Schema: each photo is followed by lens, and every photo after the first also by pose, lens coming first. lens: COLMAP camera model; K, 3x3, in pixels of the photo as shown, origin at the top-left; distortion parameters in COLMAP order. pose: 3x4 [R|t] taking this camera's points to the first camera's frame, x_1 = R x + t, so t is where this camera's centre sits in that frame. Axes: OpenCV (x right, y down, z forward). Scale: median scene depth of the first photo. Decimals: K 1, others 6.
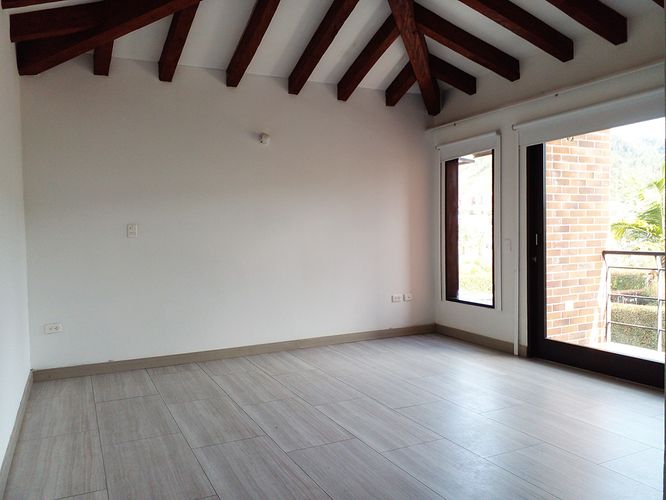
lens RADIAL K [[534.2, 0, 337.1], [0, 534.2, 251.2], [0, 0, 1]] dist [0.050949, -0.049825]
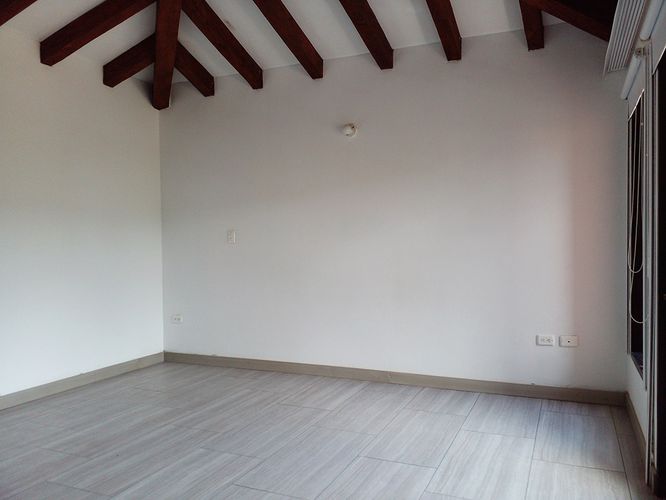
lens RADIAL K [[534.2, 0, 333.6], [0, 534.2, 248.7], [0, 0, 1]] dist [0.050949, -0.049825]
pose [[0.644649, 0.021511, -0.764176, 0.631282], [-0.028484, 0.999586, 0.004109, -0.026651], [0.763948, 0.019118, 0.644995, 0.533082]]
